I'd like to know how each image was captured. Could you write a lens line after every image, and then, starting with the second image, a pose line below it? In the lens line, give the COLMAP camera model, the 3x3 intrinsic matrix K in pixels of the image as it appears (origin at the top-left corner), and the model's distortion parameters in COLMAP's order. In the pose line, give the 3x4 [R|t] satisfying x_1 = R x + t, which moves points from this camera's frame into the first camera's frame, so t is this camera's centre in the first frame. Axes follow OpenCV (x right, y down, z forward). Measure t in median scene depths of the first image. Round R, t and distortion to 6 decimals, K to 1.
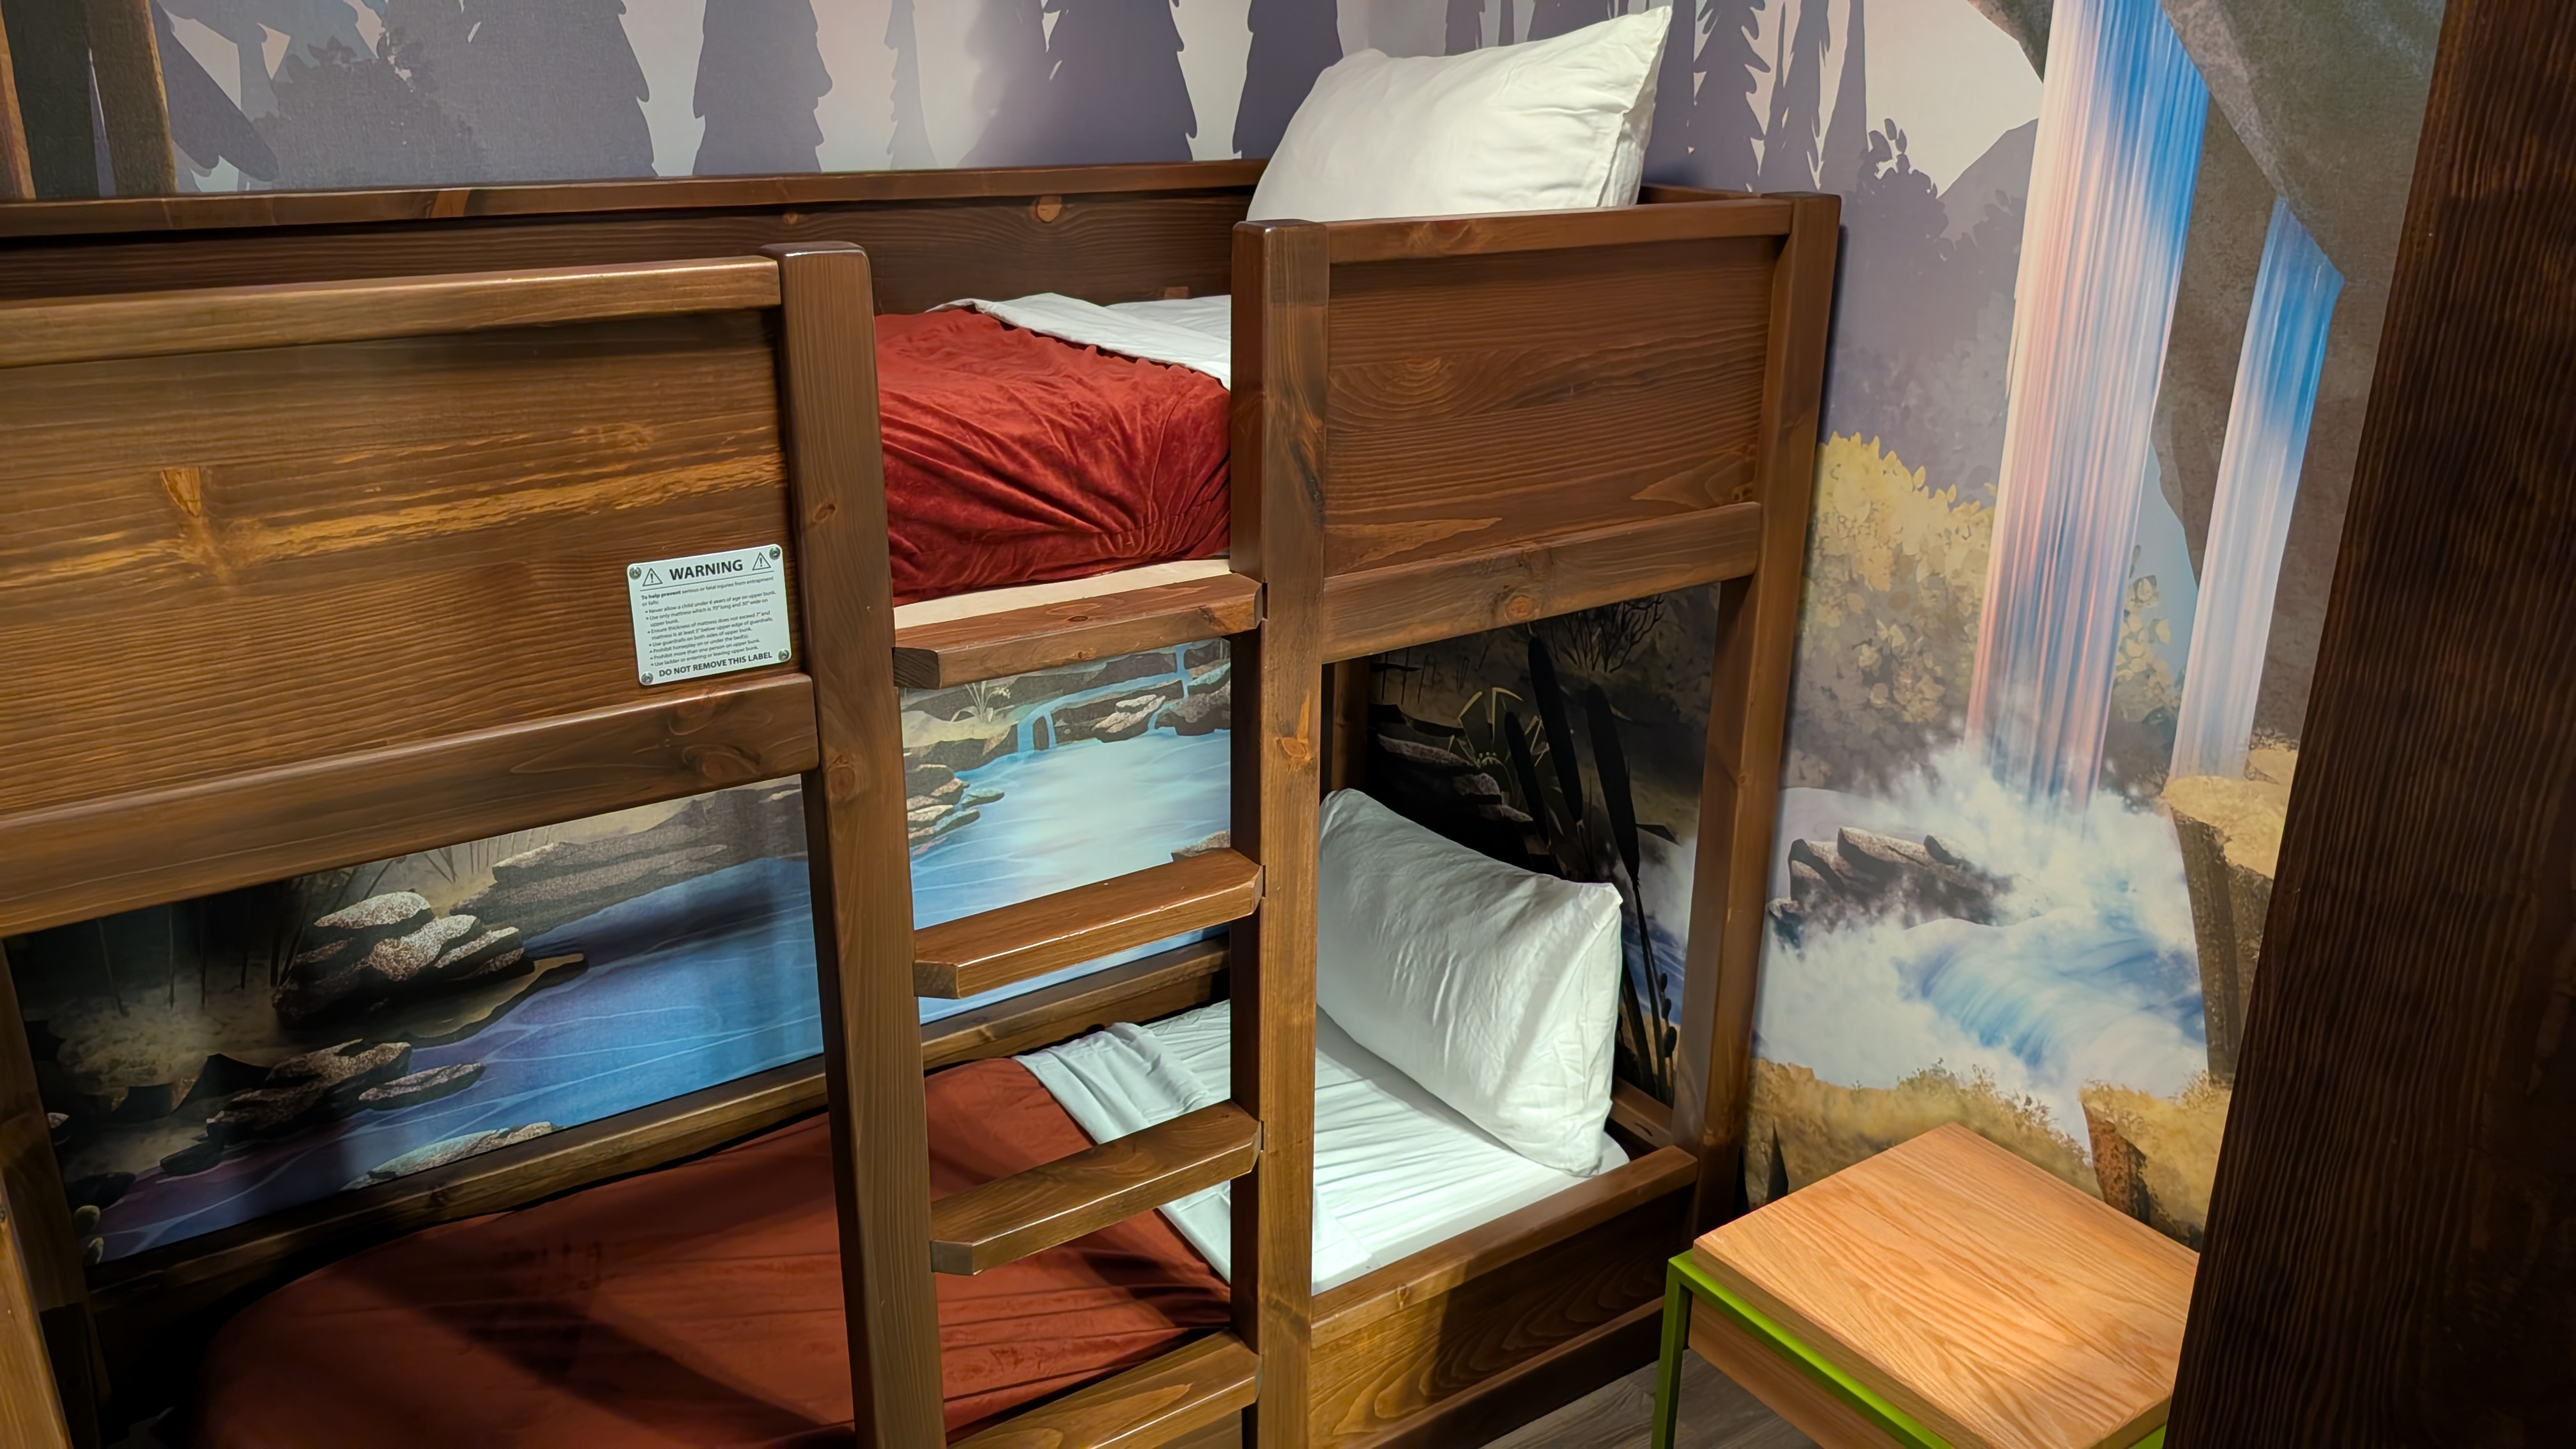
lens RADIAL K [[1904.4, 0, 1288.0], [0, 1904.4, 724.5], [0, 0, 1]] dist [0.002921, -0.007674]
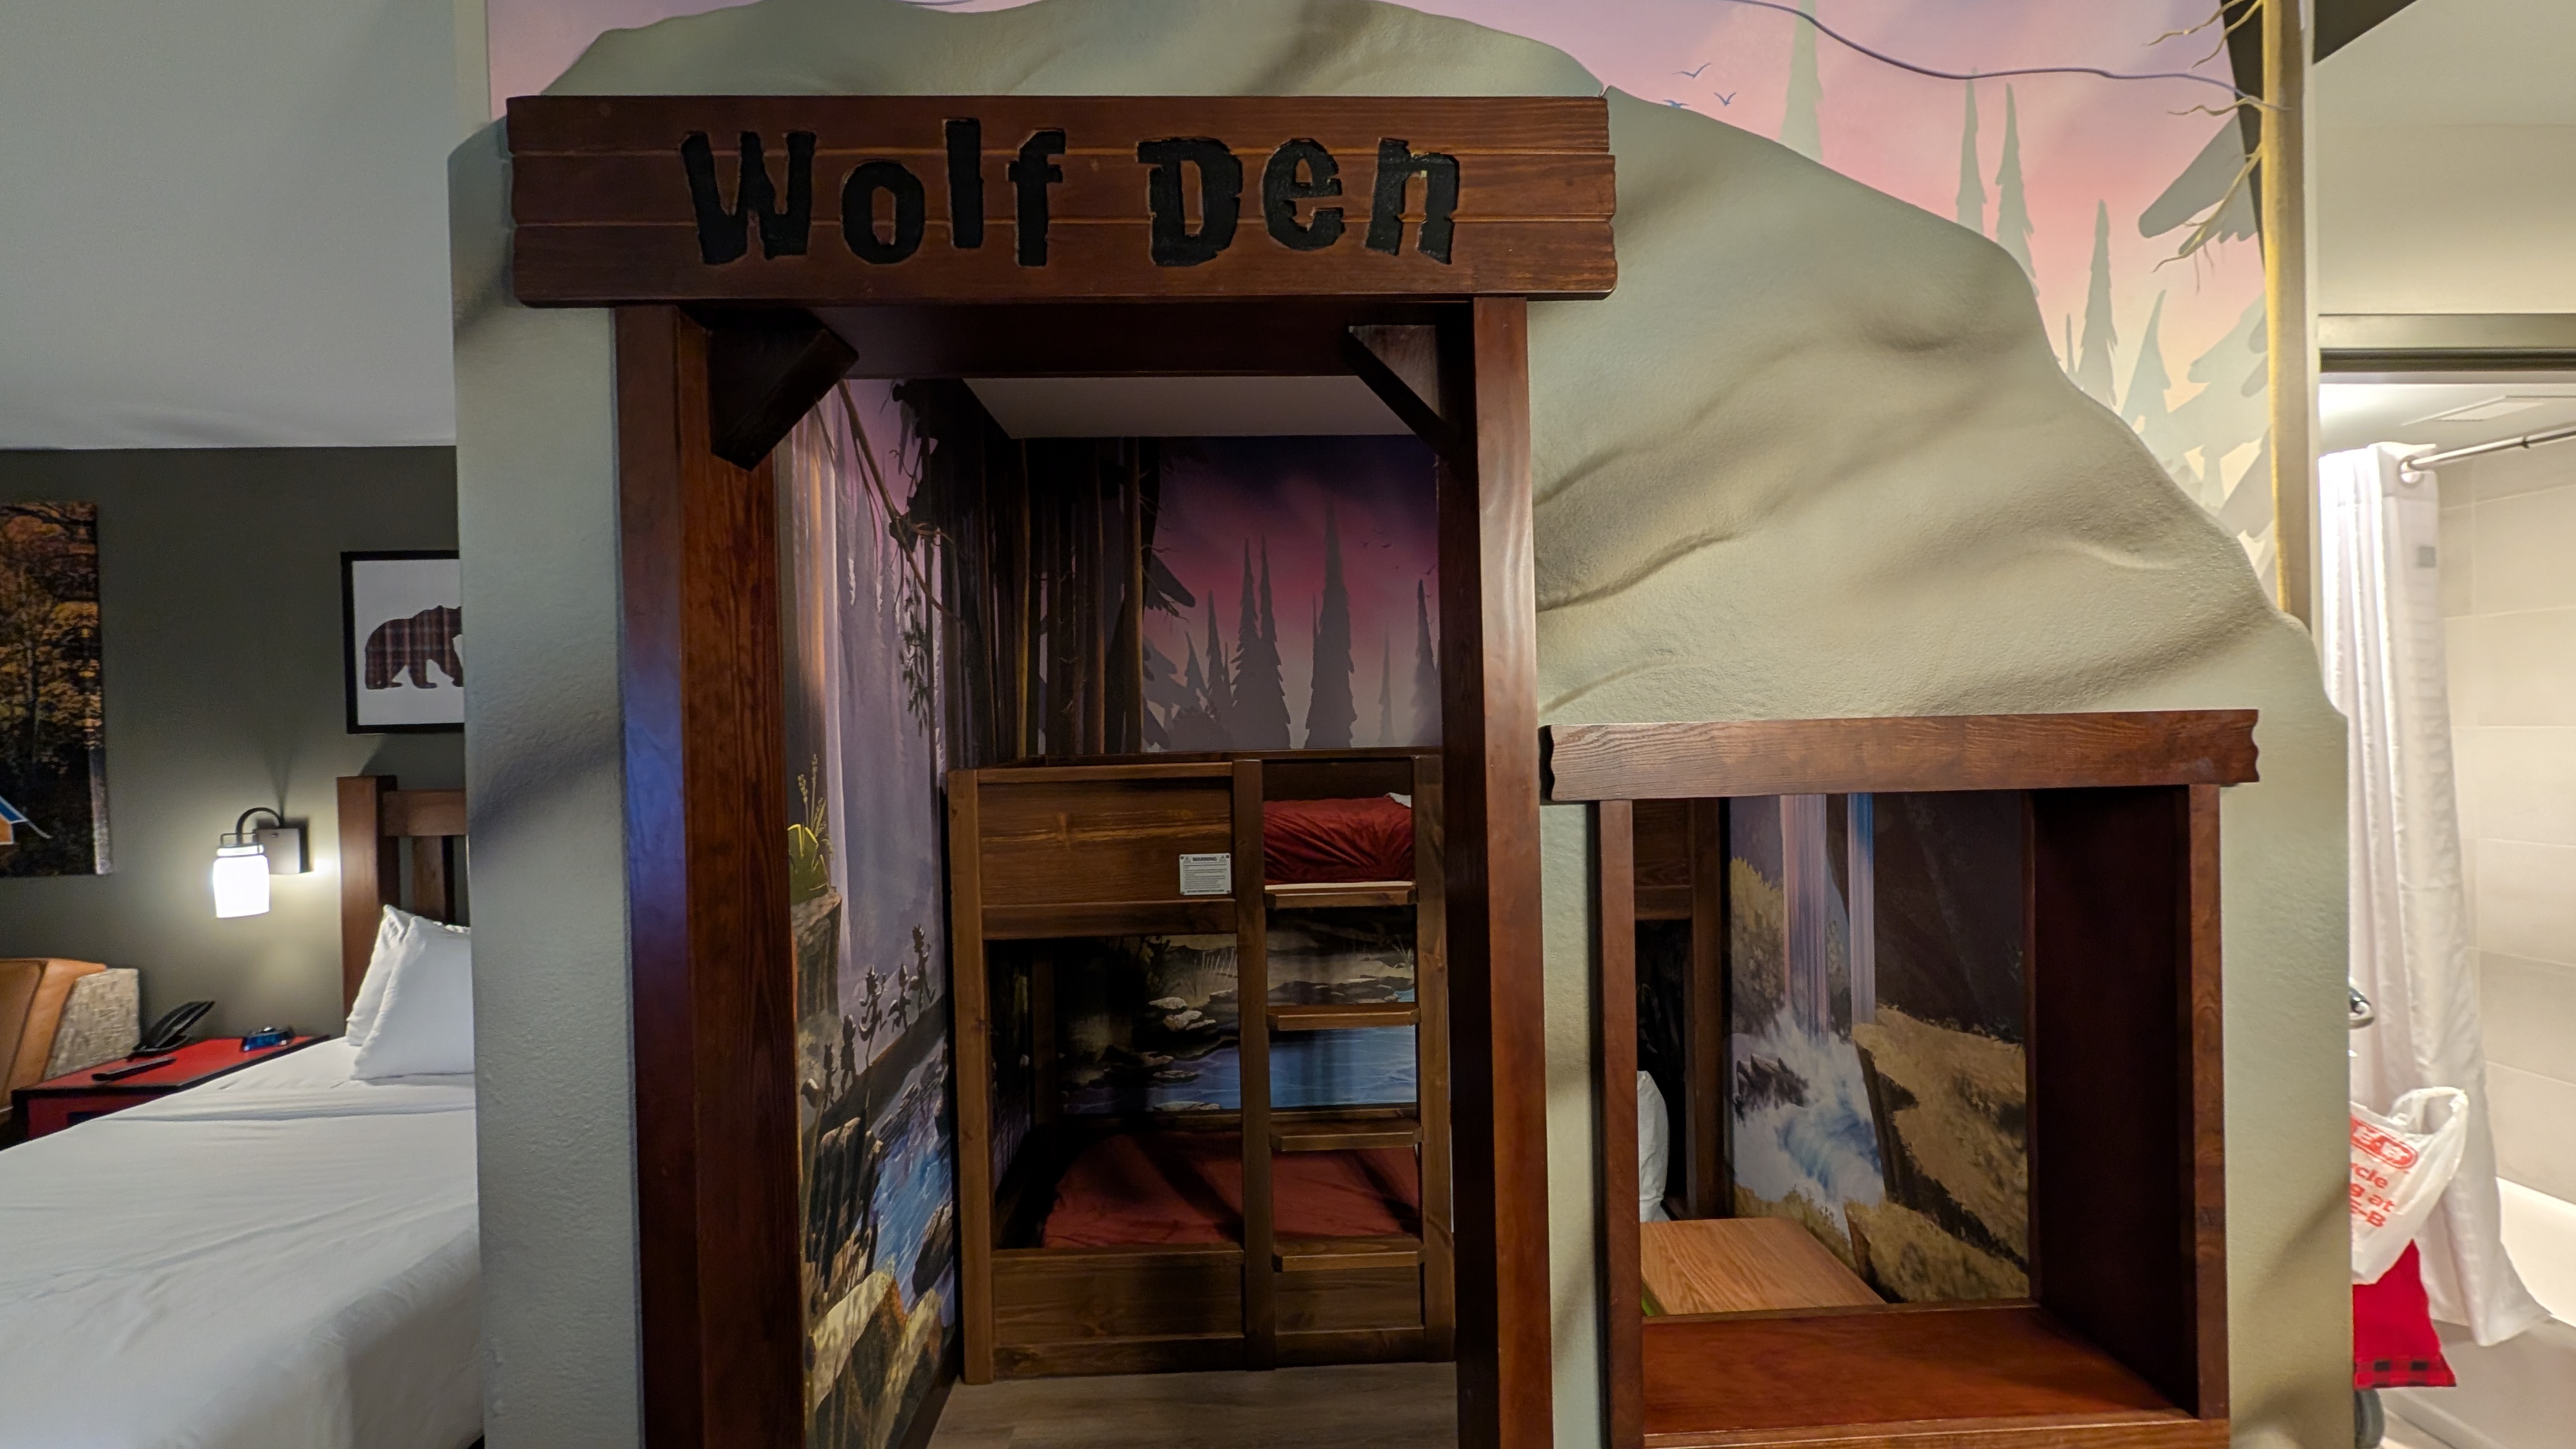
lens RADIAL K [[961.3, 0, 1281.8], [0, 961.3, 733.8], [0, 0, 1]] dist [-0.001109, -0.000044]
pose [[0.850652, -0.017398, -0.525442, 0.438682], [-0.153466, 0.947704, -0.279831, 0.100710], [0.502832, 0.318677, 0.803496, -0.181440]]
